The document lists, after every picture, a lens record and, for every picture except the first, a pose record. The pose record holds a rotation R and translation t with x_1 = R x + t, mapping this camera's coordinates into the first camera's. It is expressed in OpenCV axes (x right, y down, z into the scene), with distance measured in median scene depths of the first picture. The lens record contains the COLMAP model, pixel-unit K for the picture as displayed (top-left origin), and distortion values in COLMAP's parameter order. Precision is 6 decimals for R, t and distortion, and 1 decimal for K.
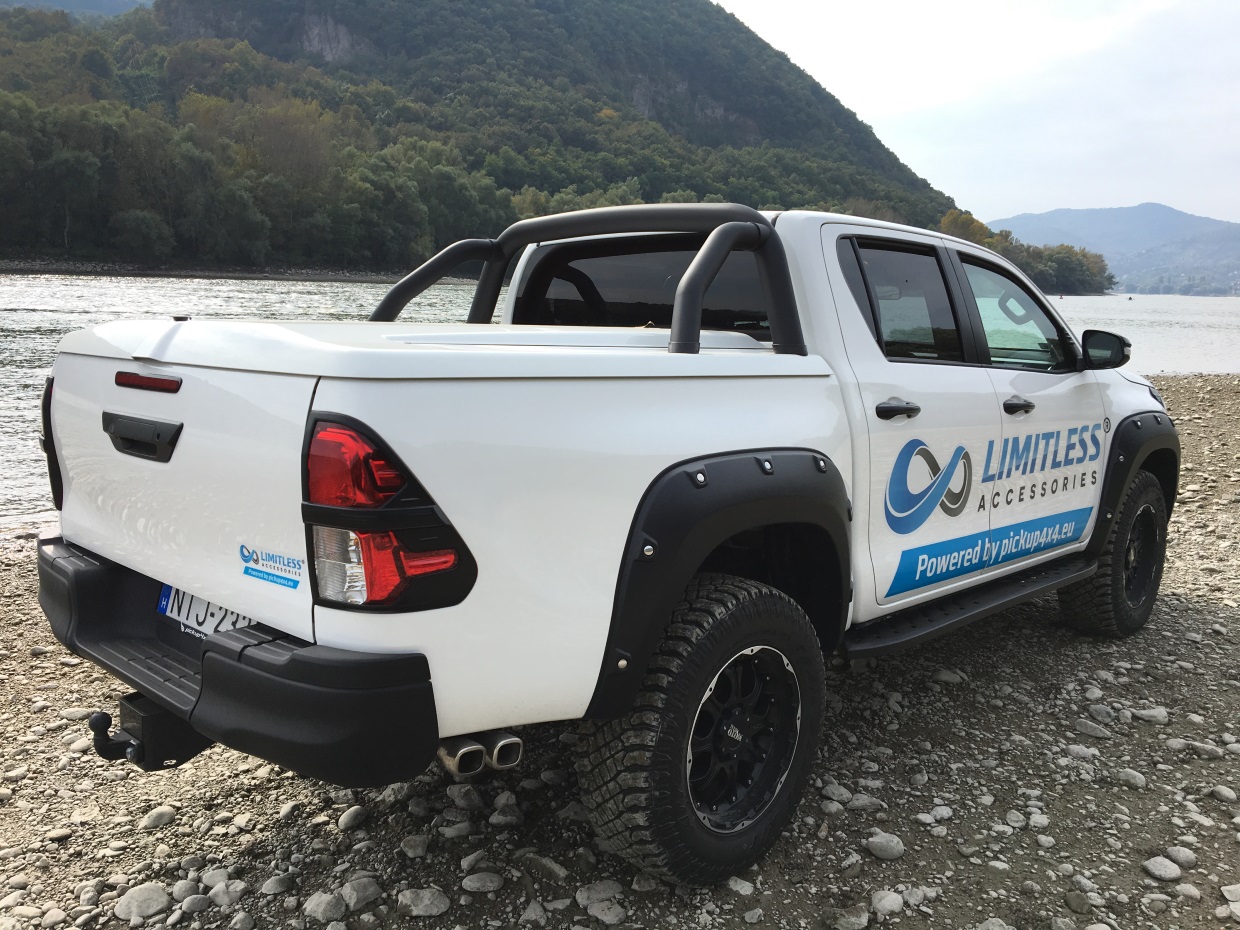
lens RADIAL K [[1052.0, 0, 625.4], [0, 1052.0, 461.7], [0, 0, 1]] dist [0.110569, -0.196802]
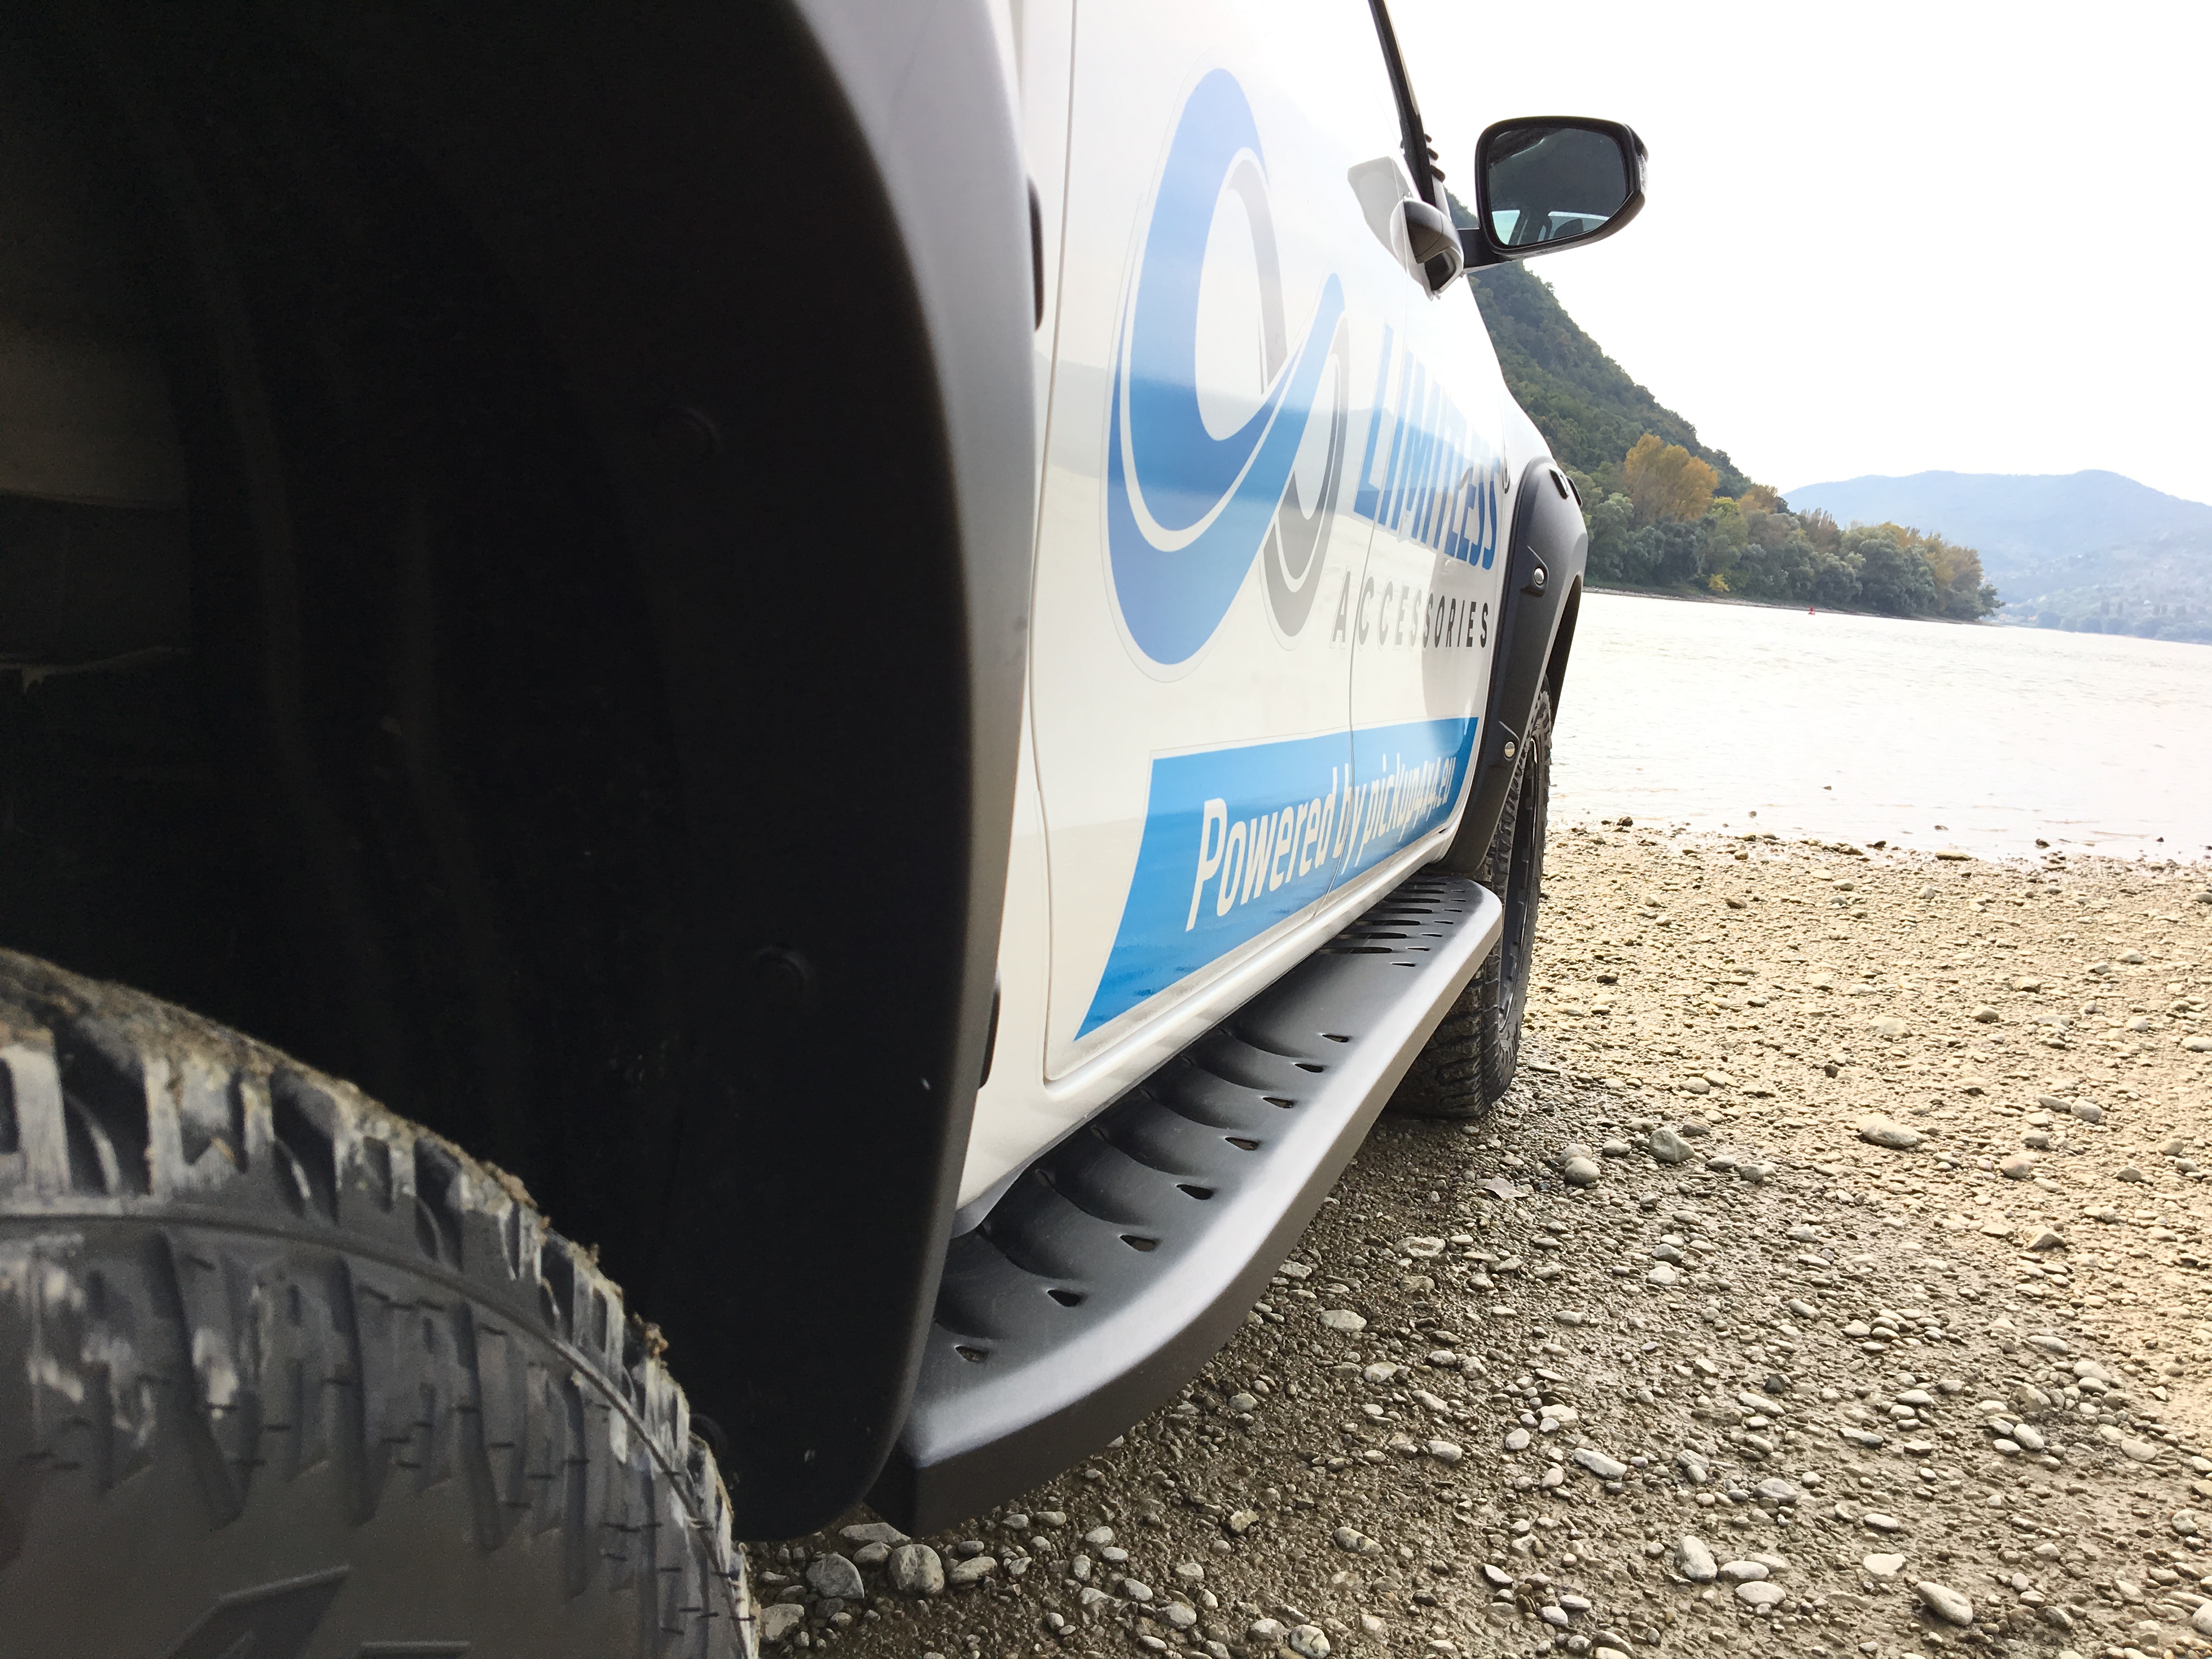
lens RADIAL K [[1865.5, 0, 1113.9], [0, 1865.5, 830.6], [0, 0, 1]] dist [0.066244, -0.085165]
pose [[0.894183, -0.009382, 0.447604, 0.110373], [0.004954, 0.999927, 0.011063, 0.084195], [-0.447675, -0.007675, 0.894163, 0.668653]]
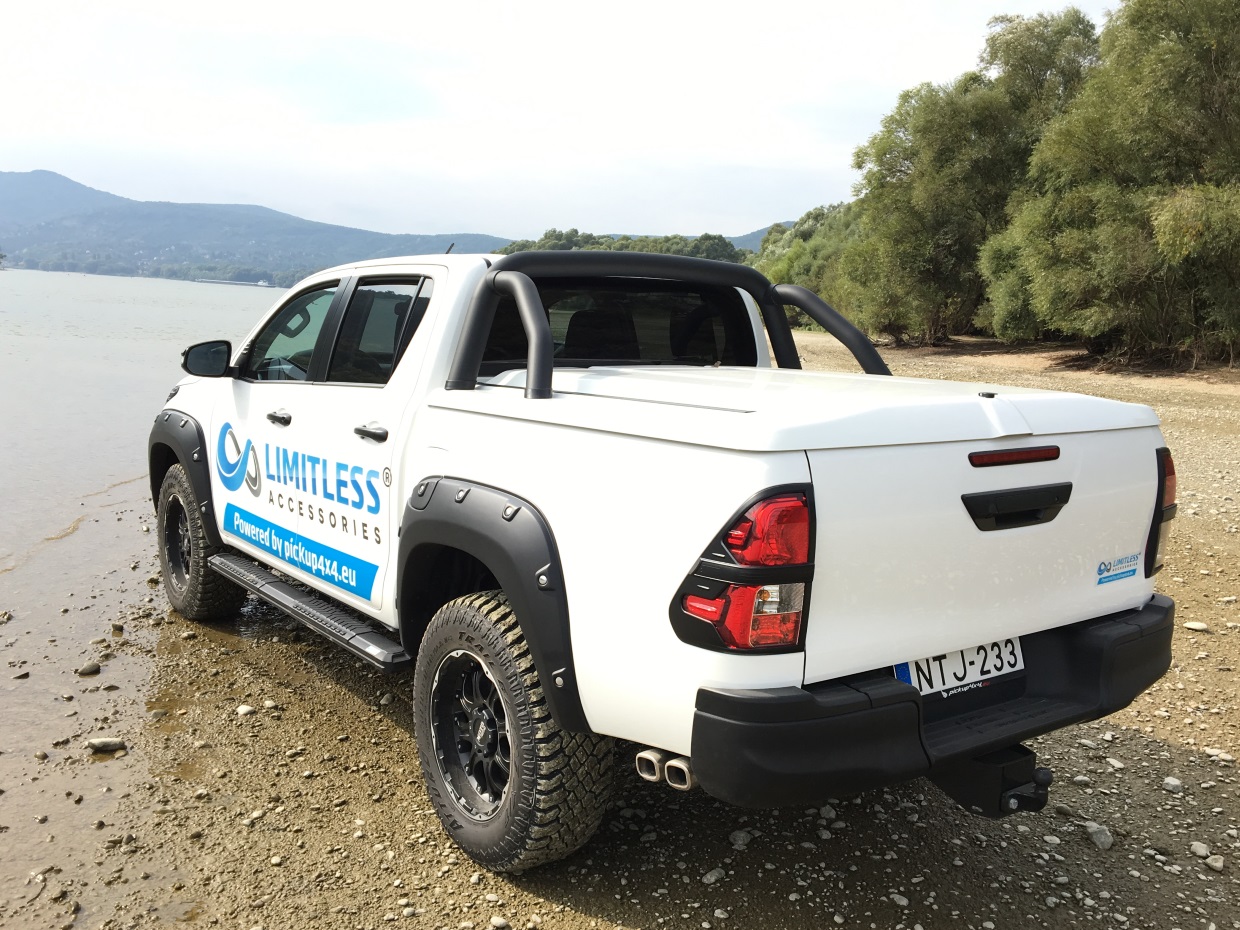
lens RADIAL K [[1147.3, 0, 620.4], [0, 1147.3, 461.4], [0, 0, 1]] dist [0.097107, -0.158413]
pose [[-0.183912, 0.099971, -0.977846, 1.524799], [-0.133903, 0.982992, 0.125682, -0.213658], [0.973779, 0.154051, -0.167397, 1.603242]]
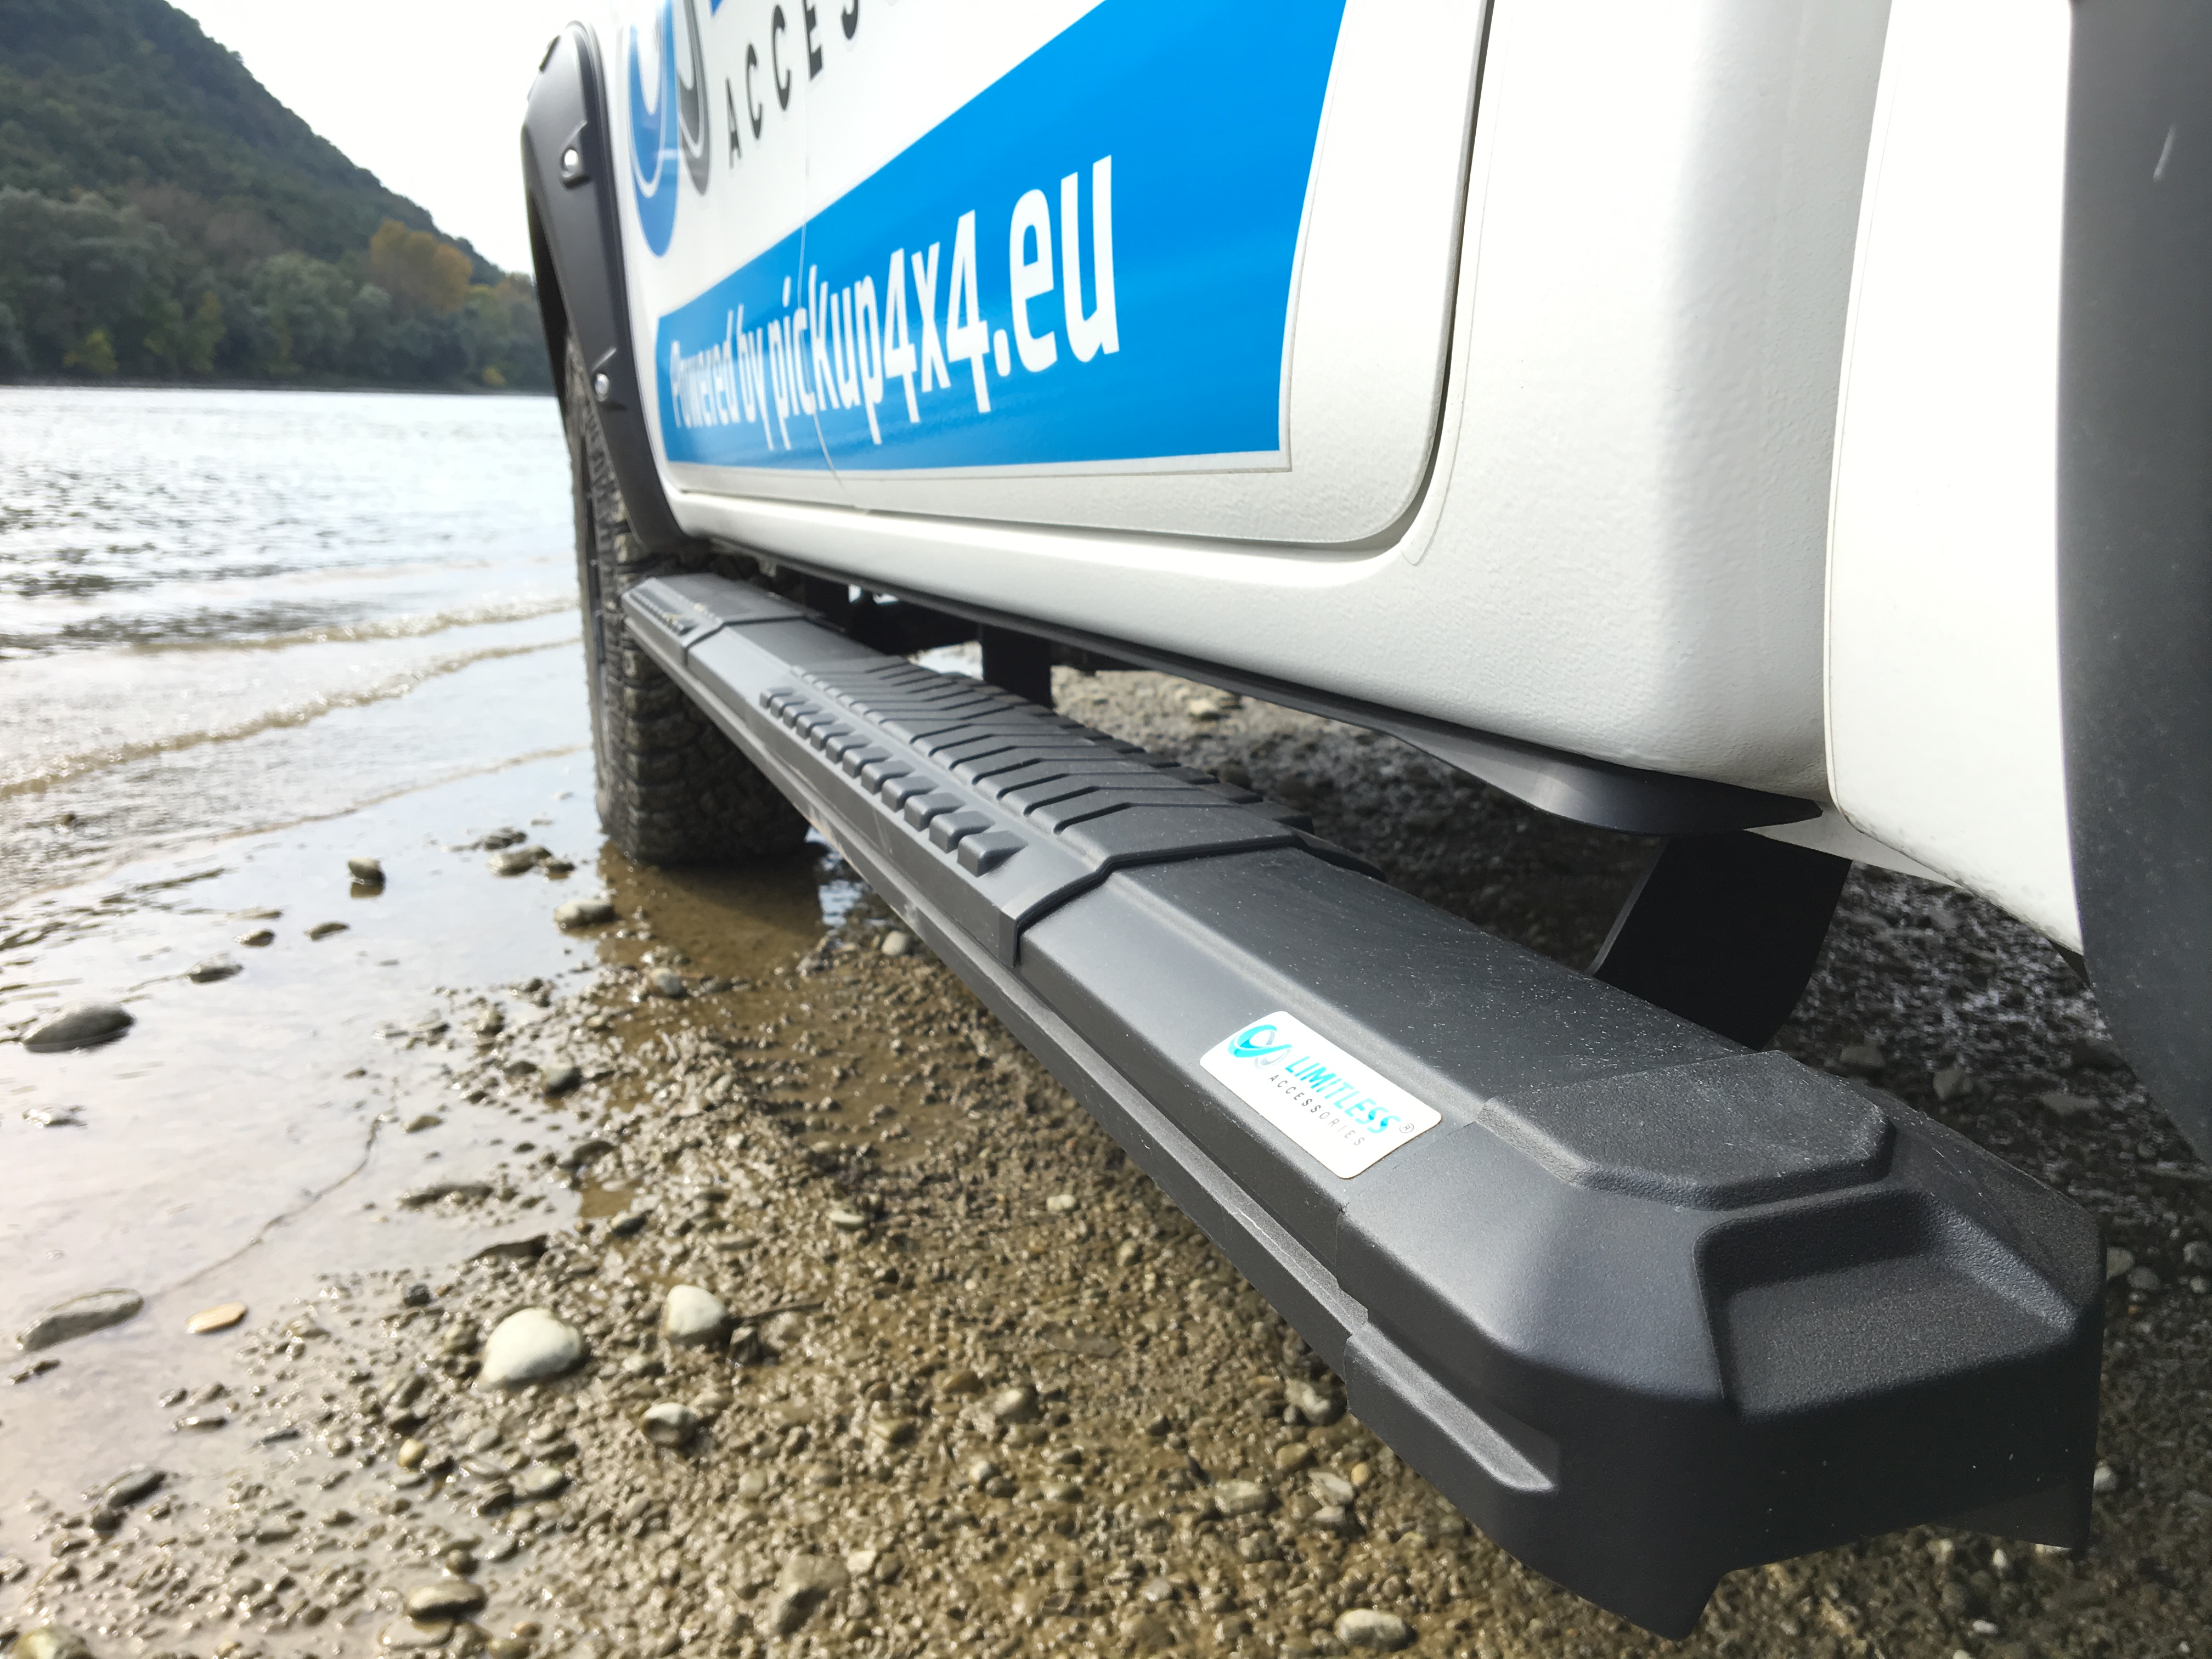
lens RADIAL K [[1876.6, 0, 1115.7], [0, 1876.6, 823.6], [0, 0, 1]] dist [0.110569, -0.196802]
pose [[-0.467811, 0.161377, -0.868971, 0.648527], [-0.090084, 0.969363, 0.228518, 0.080754], [0.879225, 0.185184, -0.438941, 1.267613]]
